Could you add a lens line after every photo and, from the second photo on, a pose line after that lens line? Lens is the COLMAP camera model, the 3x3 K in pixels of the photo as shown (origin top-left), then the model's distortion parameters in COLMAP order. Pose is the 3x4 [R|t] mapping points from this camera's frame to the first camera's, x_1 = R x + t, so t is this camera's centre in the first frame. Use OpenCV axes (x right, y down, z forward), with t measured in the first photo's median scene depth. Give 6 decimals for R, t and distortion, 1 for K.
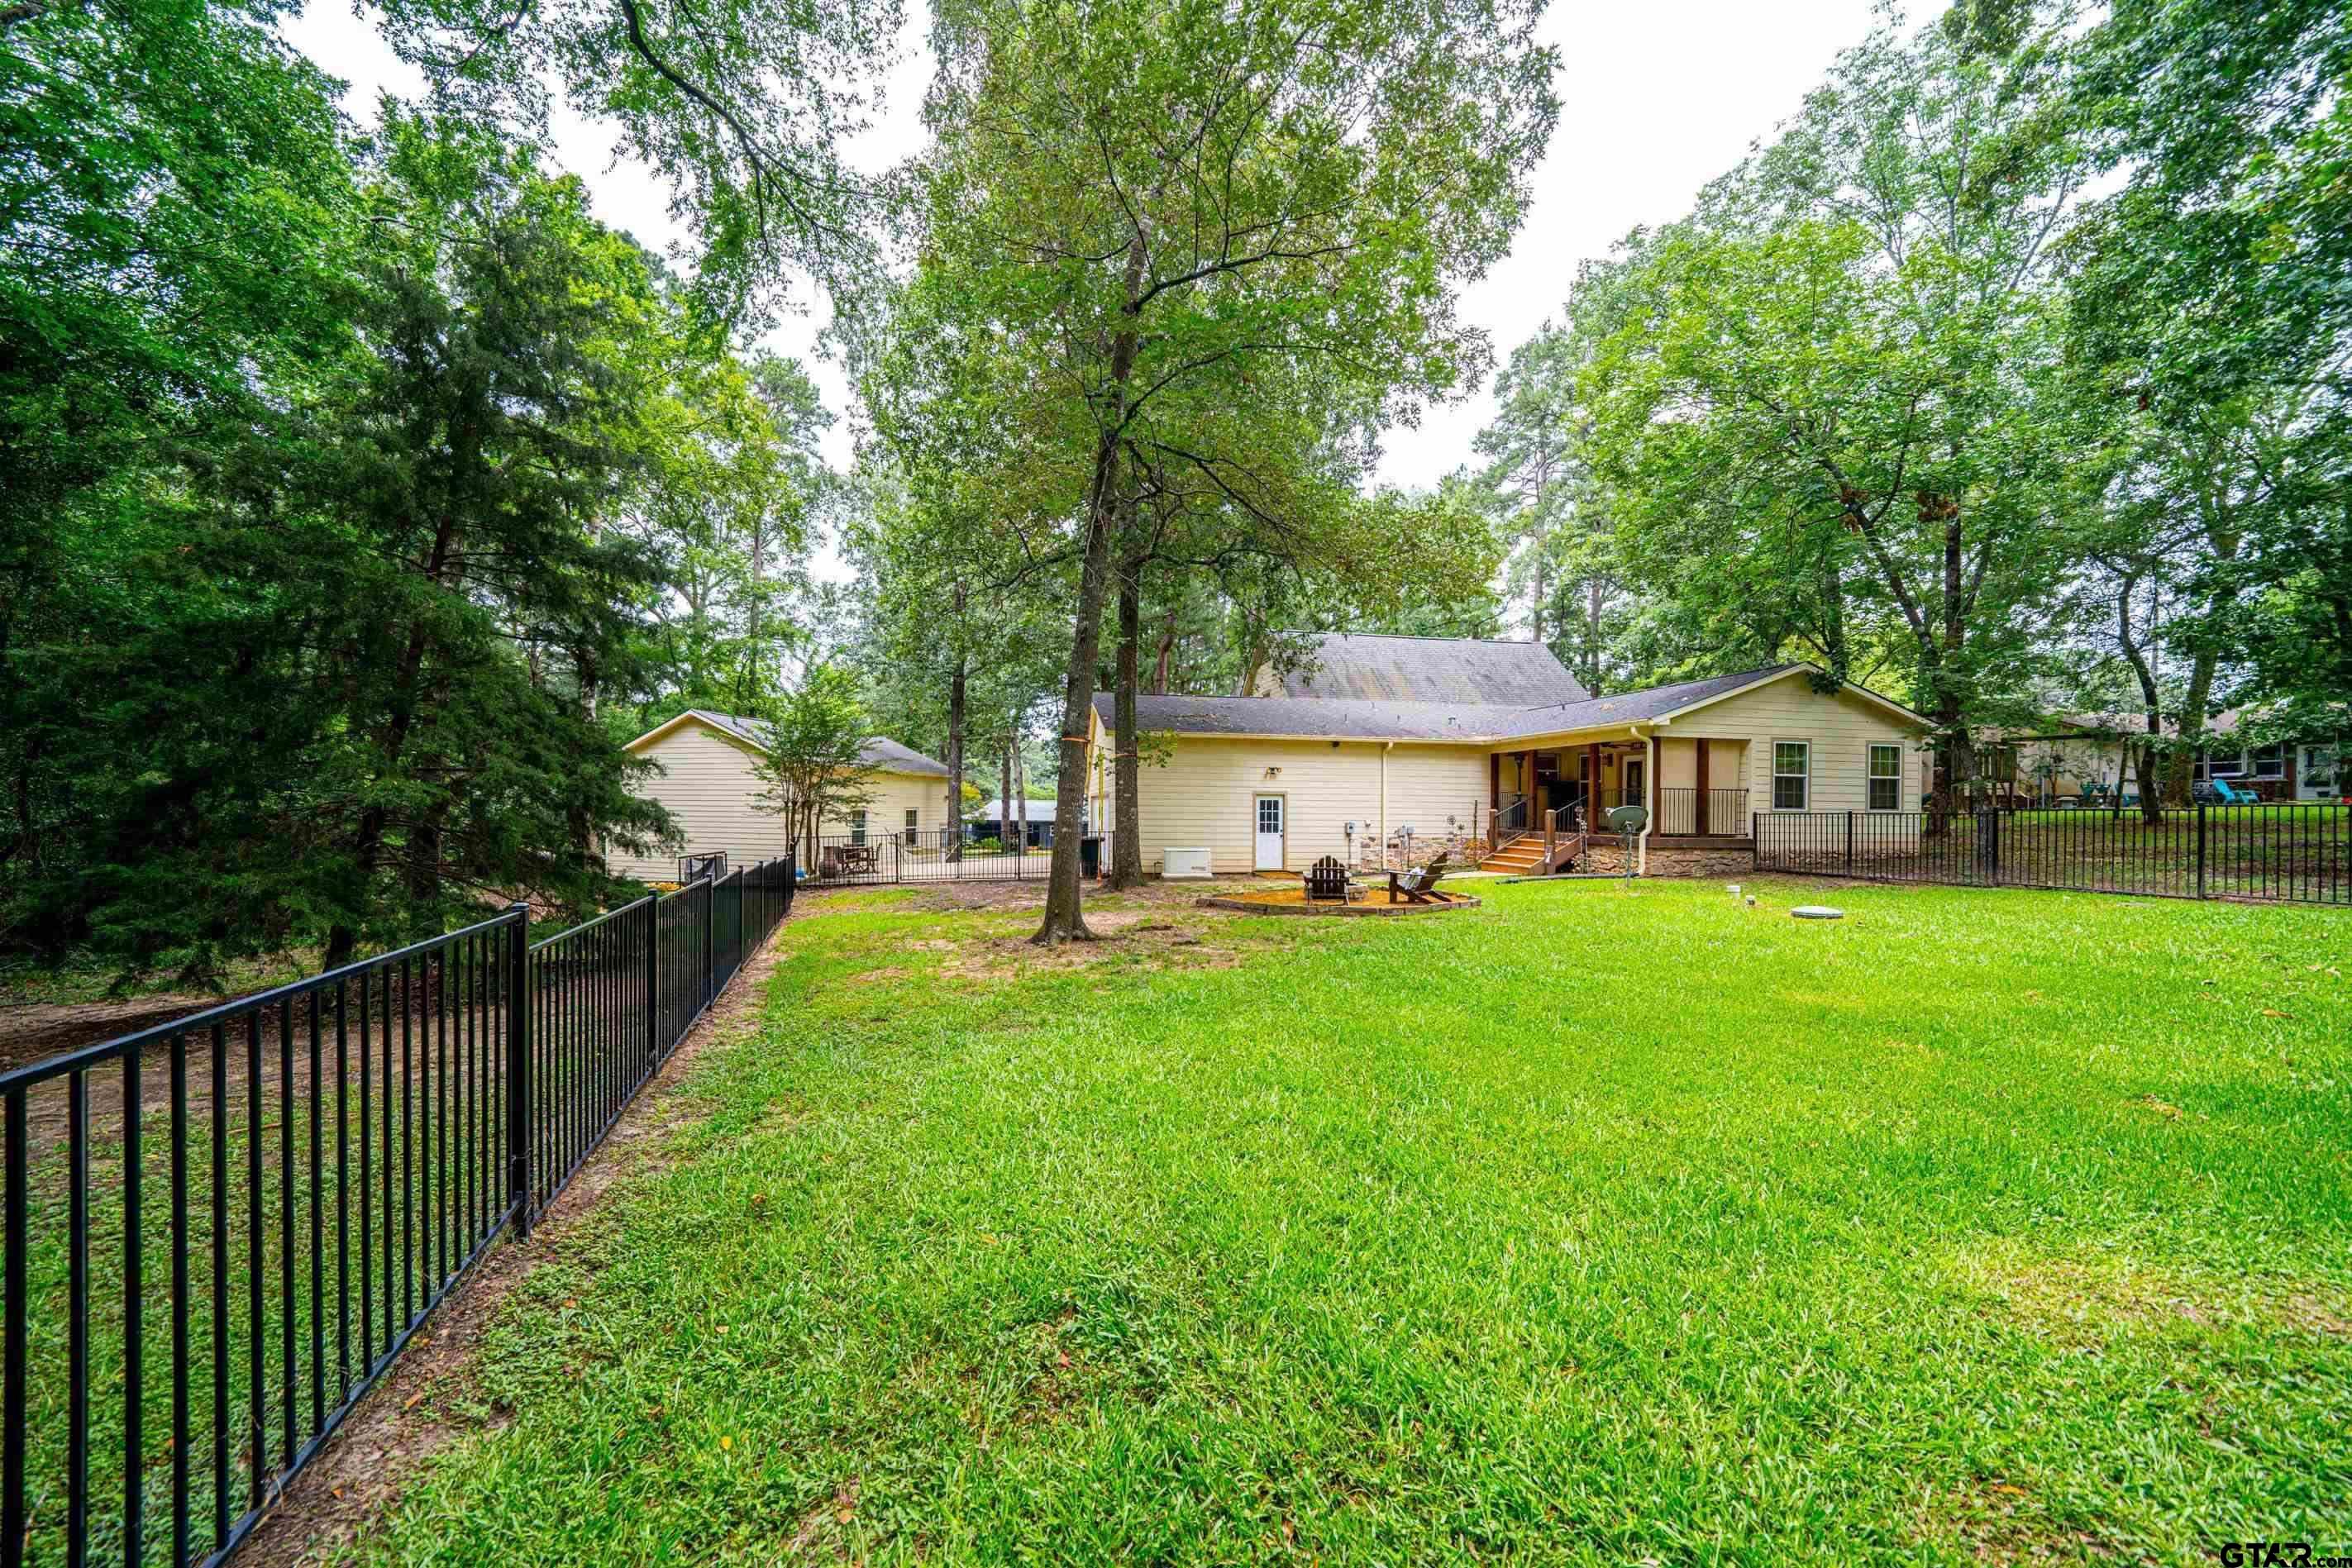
lens RADIAL K [[768.3, 0, 1154.9], [0, 768.3, 805.1], [0, 0, 1]] dist [-0.018648, -0.000023]
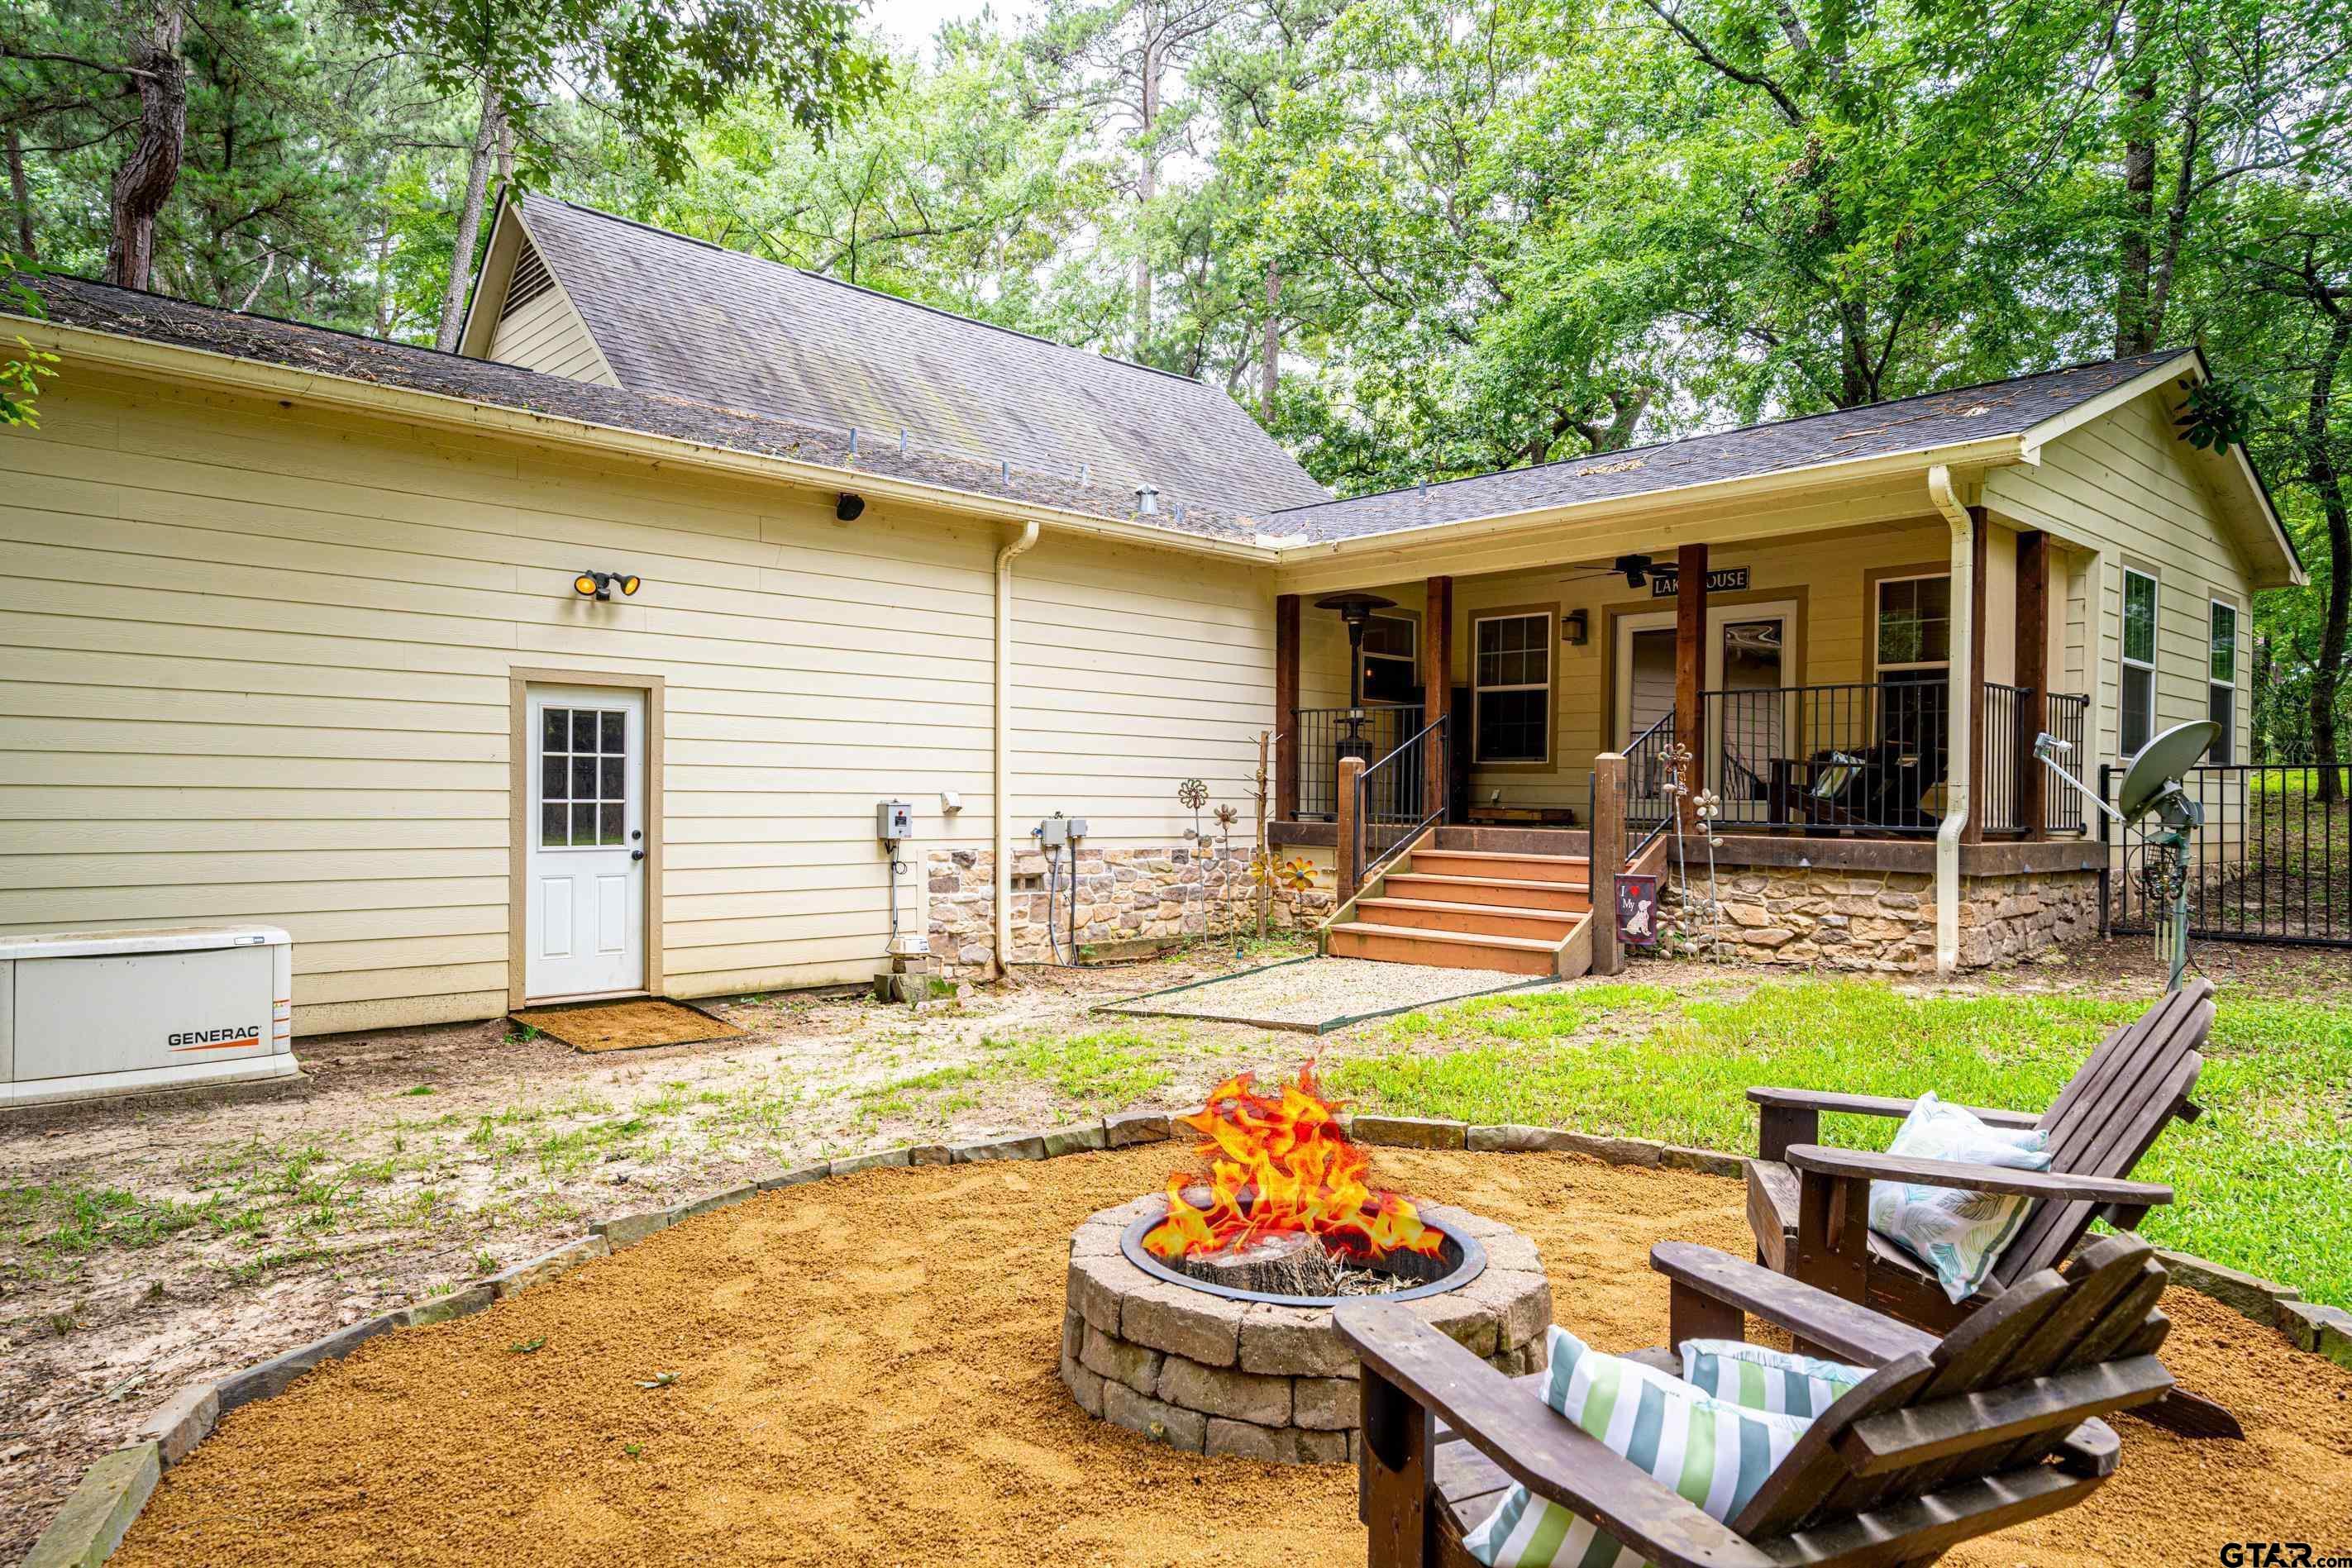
lens RADIAL K [[1380.0, 0, 1126.5], [0, 1380.0, 811.0], [0, 0, 1]] dist [0.020304, 0.000259]
pose [[0.849001, -0.005959, 0.528358, 0.071188], [-0.005820, 0.999770, 0.020627, 0.017514], [-0.528360, -0.020588, 0.848771, 0.603232]]
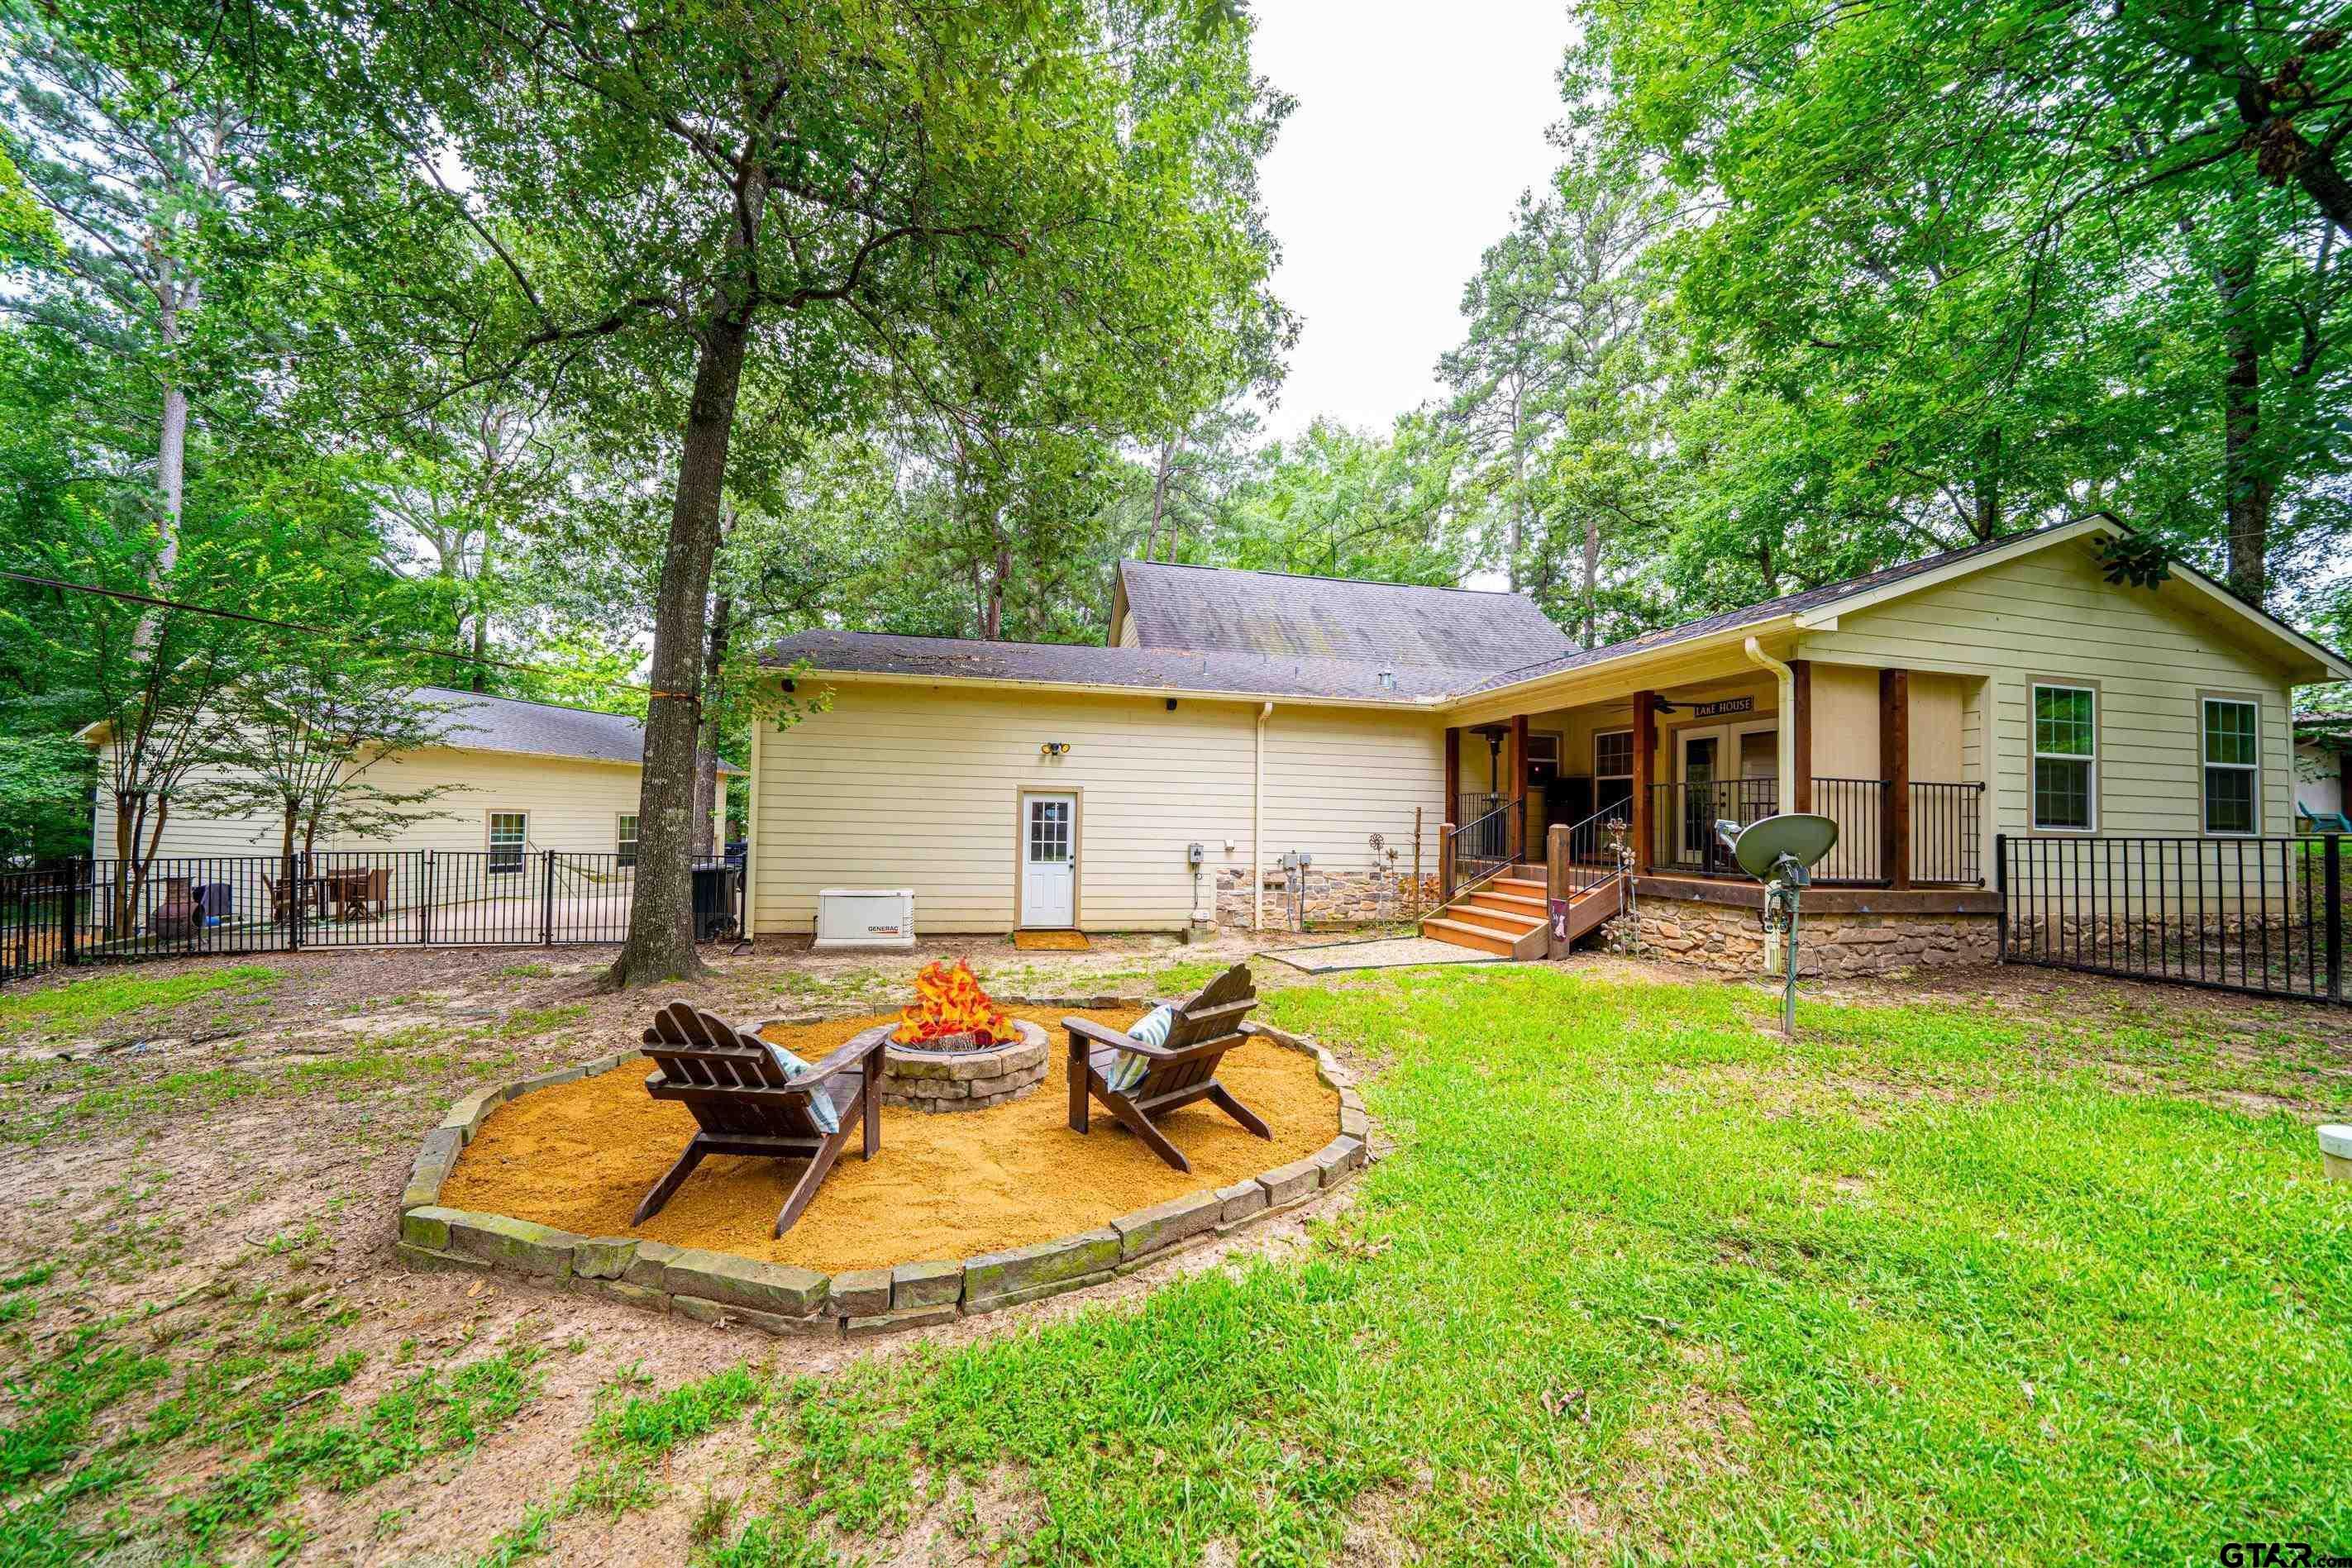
lens RADIAL K [[768.3, 0, 1154.9], [0, 768.3, 805.1], [0, 0, 1]] dist [-0.018648, -0.000023]
pose [[0.999287, 0.013681, 0.035177, 0.228693], [-0.012987, 0.999718, -0.019869, 0.006732], [-0.035439, 0.019398, 0.999184, 0.492148]]
